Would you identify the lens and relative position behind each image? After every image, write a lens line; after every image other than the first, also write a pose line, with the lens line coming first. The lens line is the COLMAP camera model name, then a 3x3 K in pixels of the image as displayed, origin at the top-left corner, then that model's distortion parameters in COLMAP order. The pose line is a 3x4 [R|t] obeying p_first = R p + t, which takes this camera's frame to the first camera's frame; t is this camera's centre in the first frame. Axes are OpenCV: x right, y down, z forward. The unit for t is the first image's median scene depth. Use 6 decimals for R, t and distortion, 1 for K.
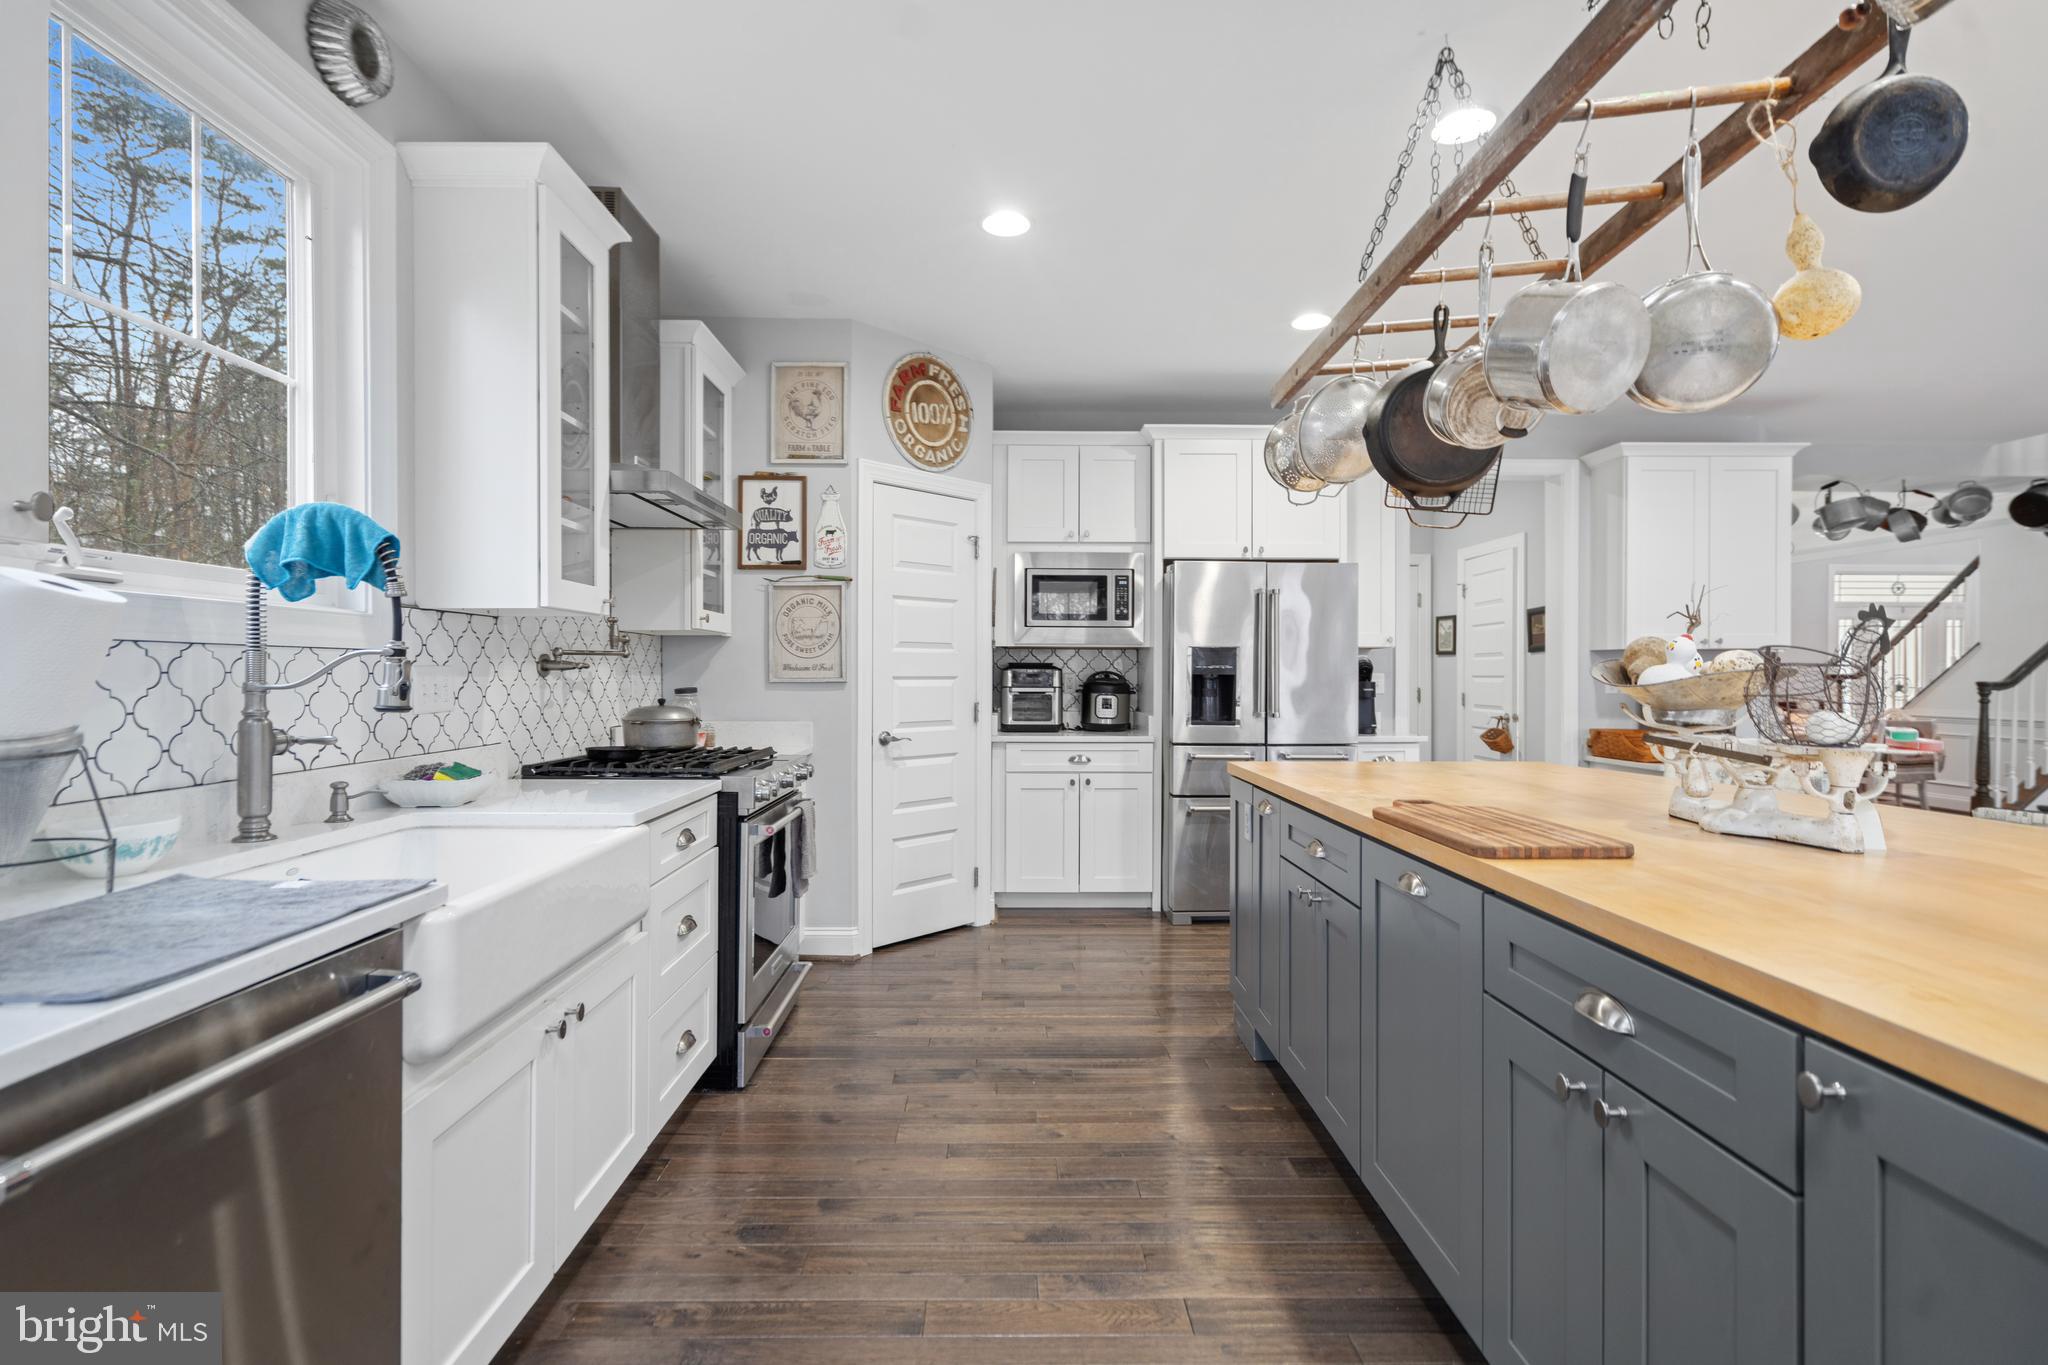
lens RADIAL K [[934.7, 0, 1012.5], [0, 934.7, 666.8], [0, 0, 1]] dist [-0.007469, 0.002453]
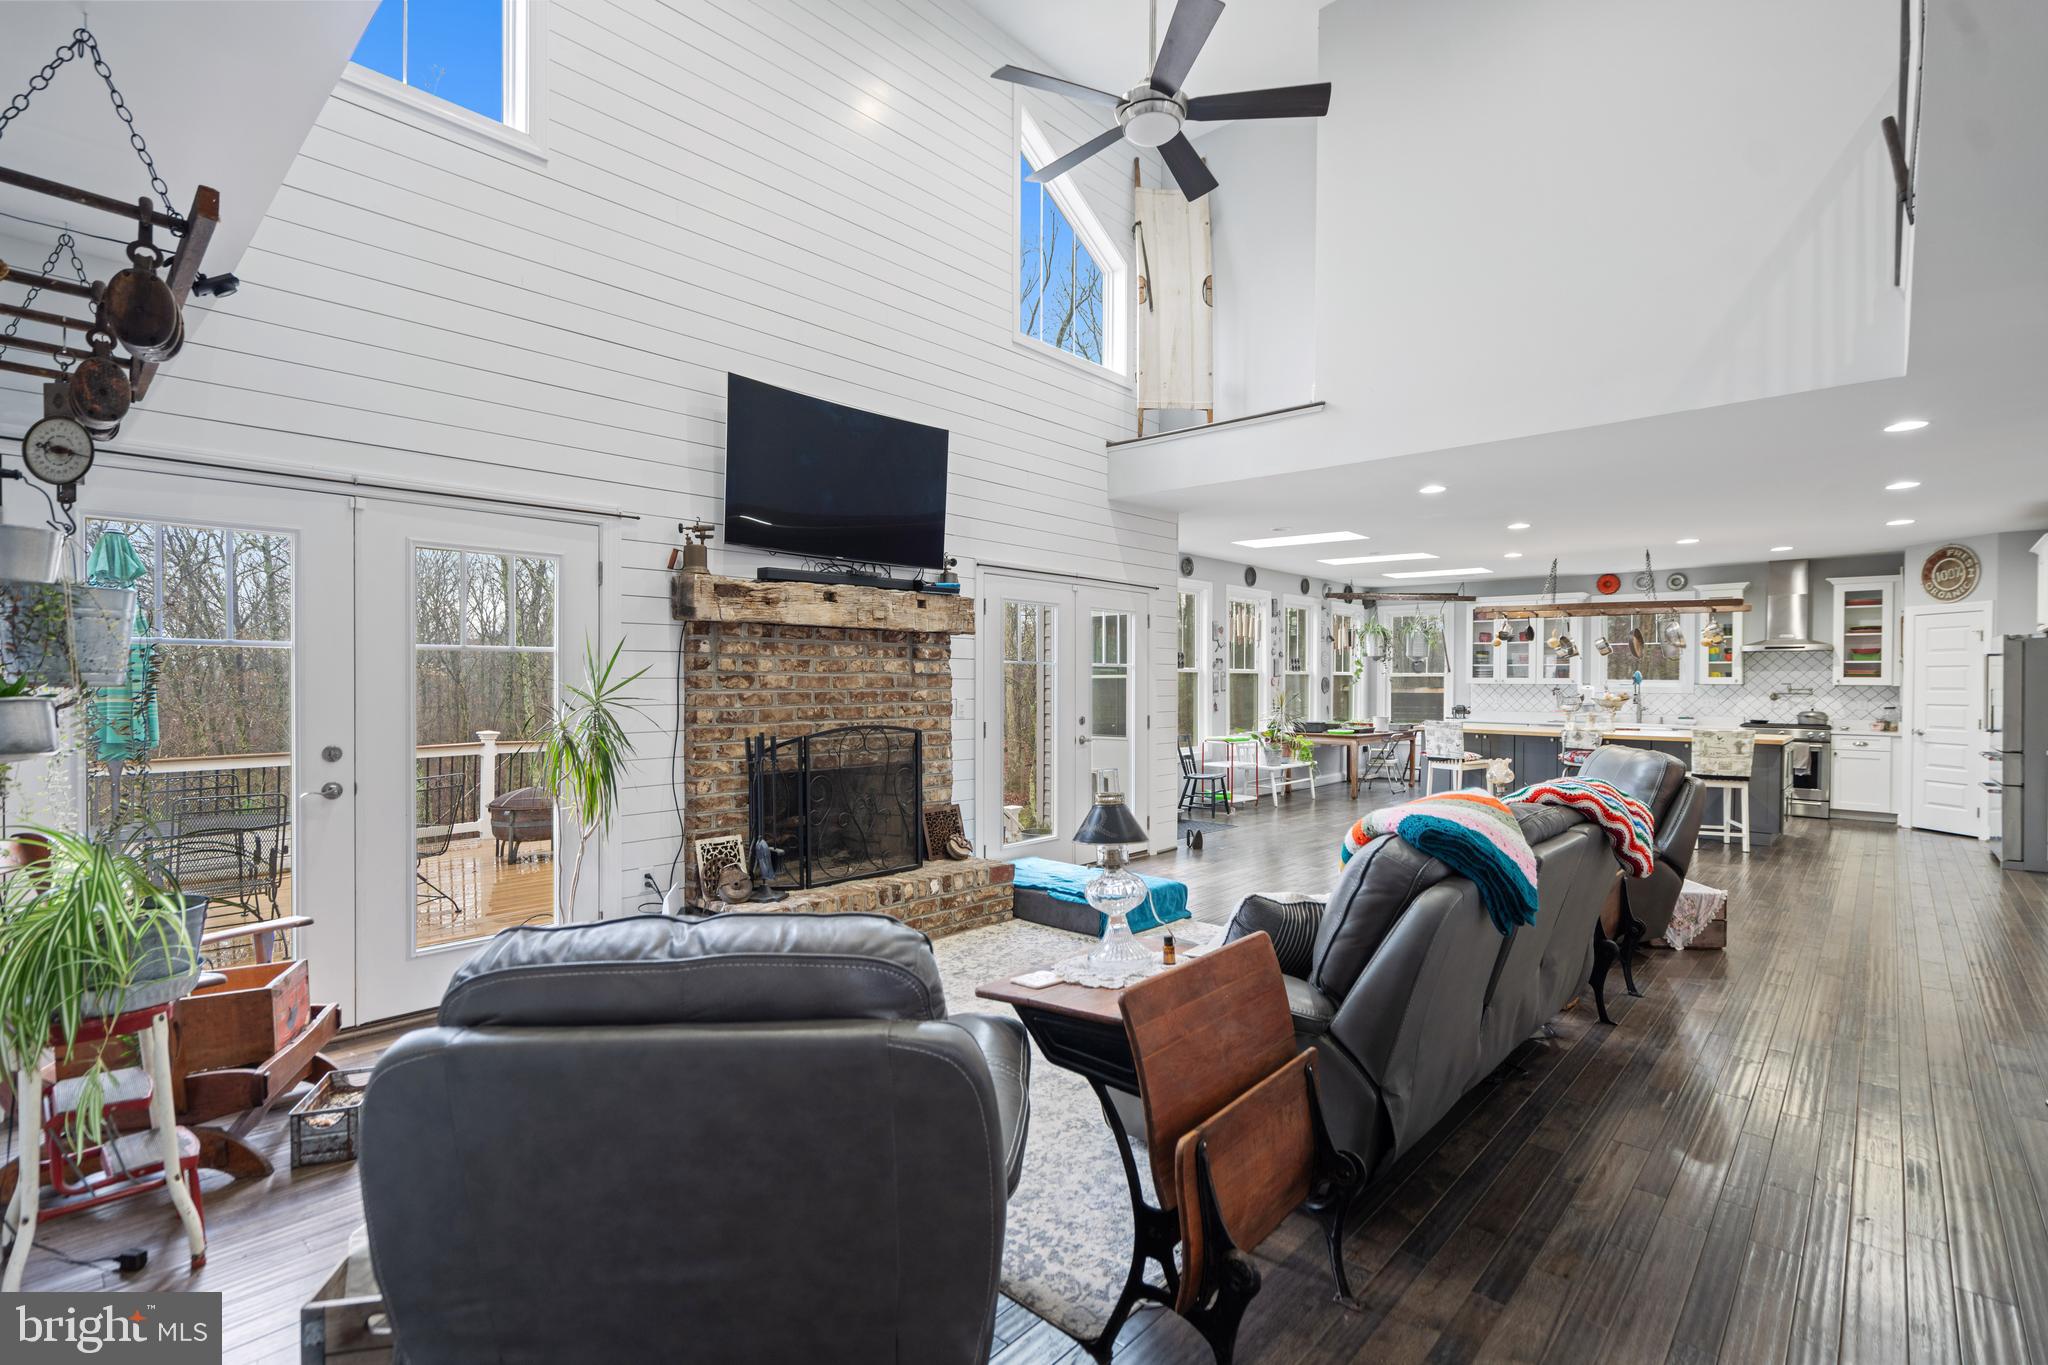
lens RADIAL K [[934.7, 0, 1018.6], [0, 934.7, 687.6], [0, 0, 1]] dist [-0.007469, 0.002453]
pose [[-0.682996, -0.003644, -0.730413, 2.944099], [-0.005196, 0.999986, -0.000130, -0.016598], [0.730403, 0.003707, -0.683006, 0.972034]]
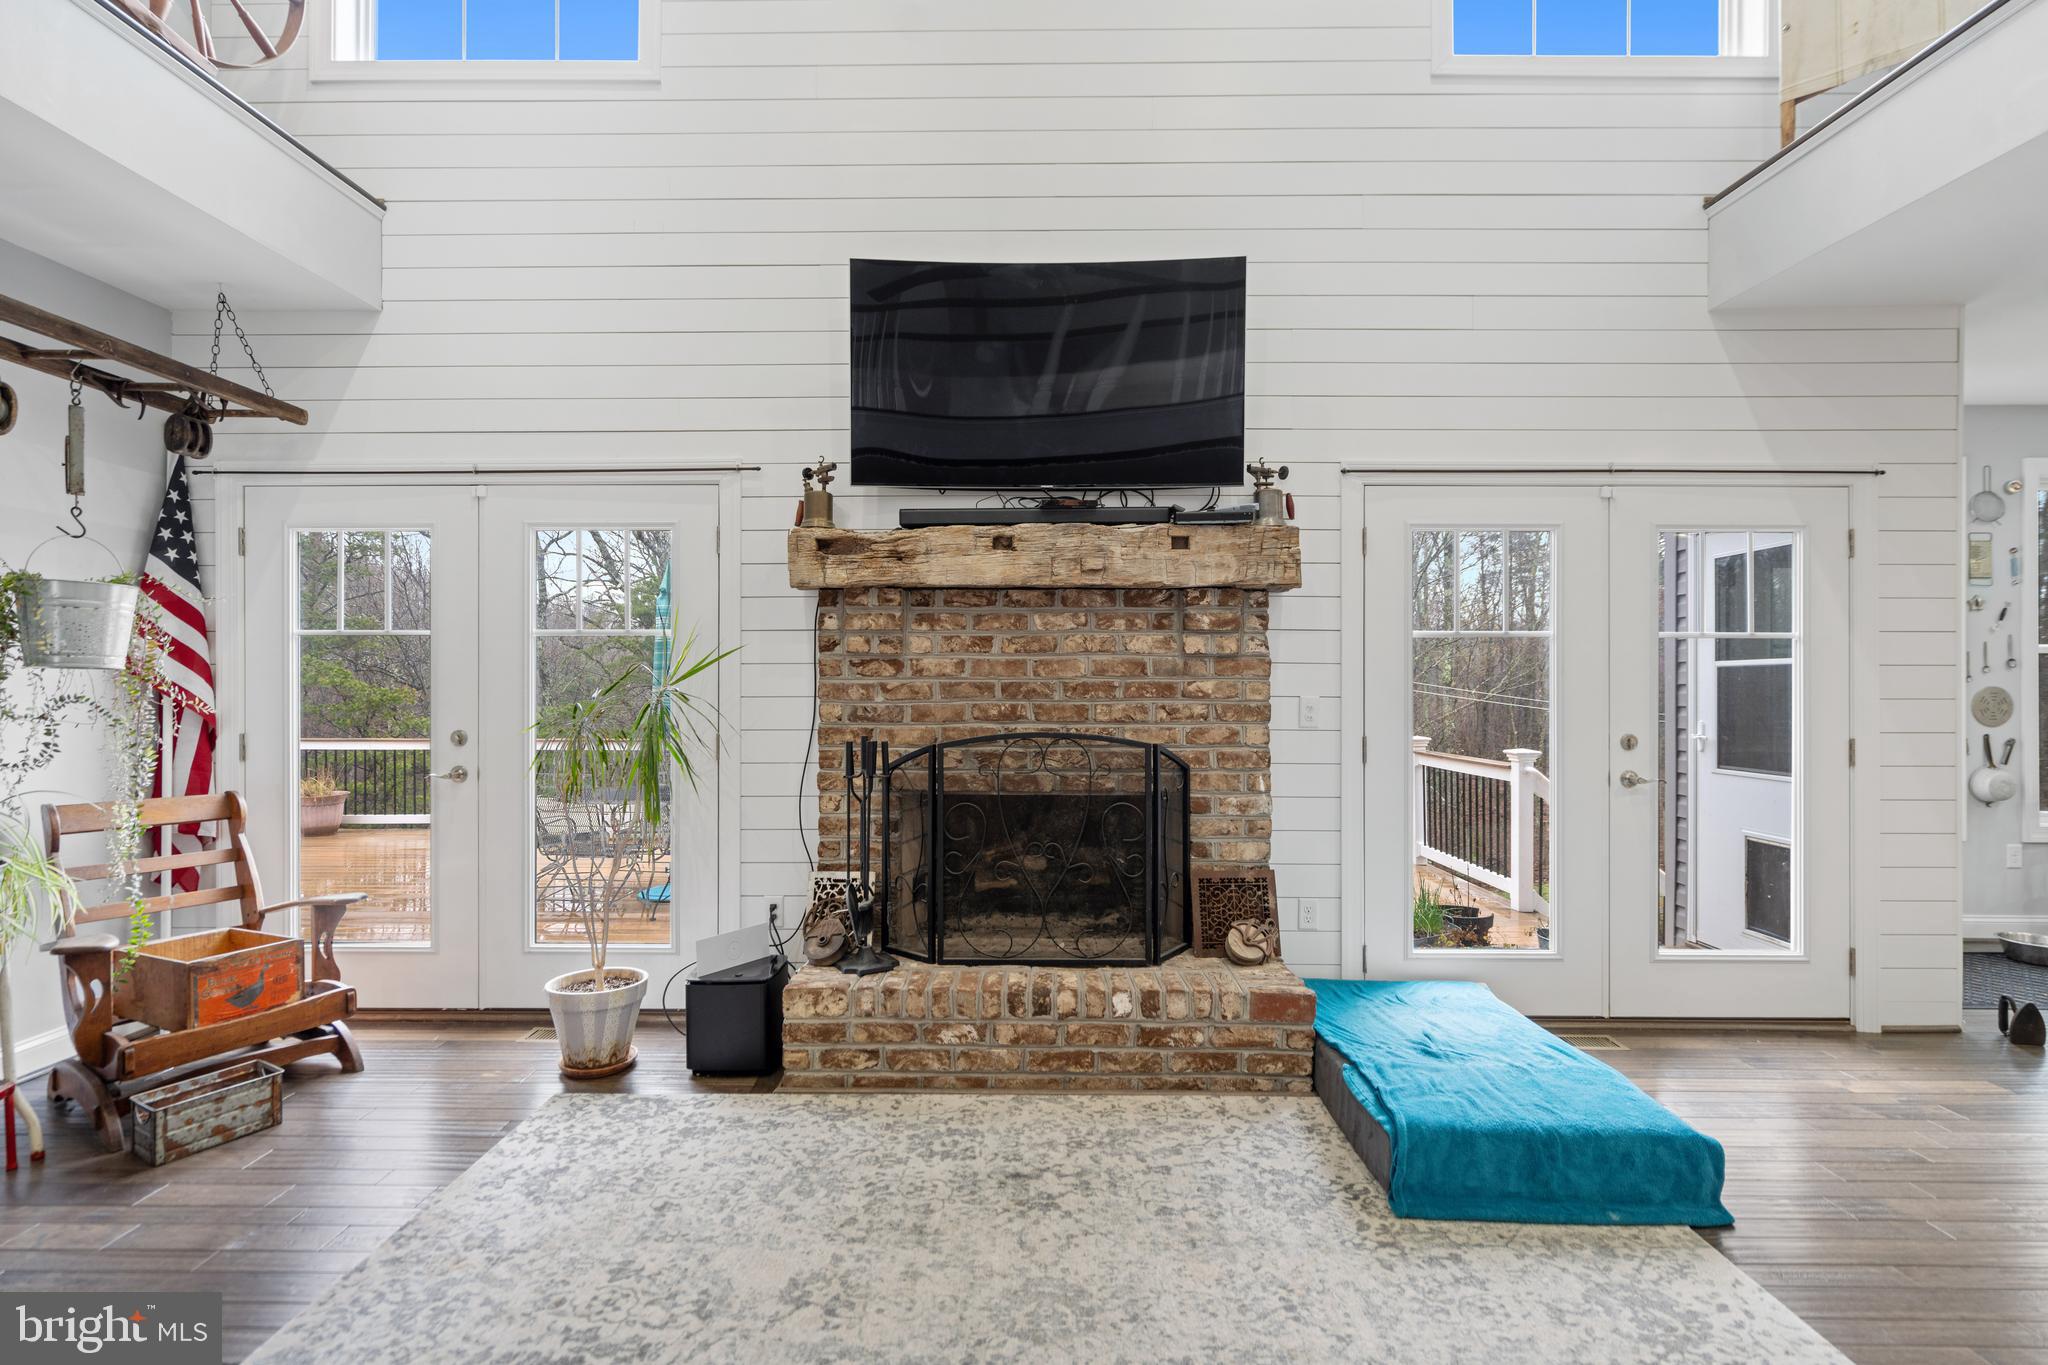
lens RADIAL K [[934.7, 0, 1015.8], [0, 934.7, 683.6], [0, 0, 1]] dist [-0.007469, 0.002453]
pose [[-0.999838, -0.008296, 0.015980, 2.212258], [-0.008382, 0.999951, -0.005343, -0.003779], [-0.015935, -0.005477, -0.999858, 0.798691]]
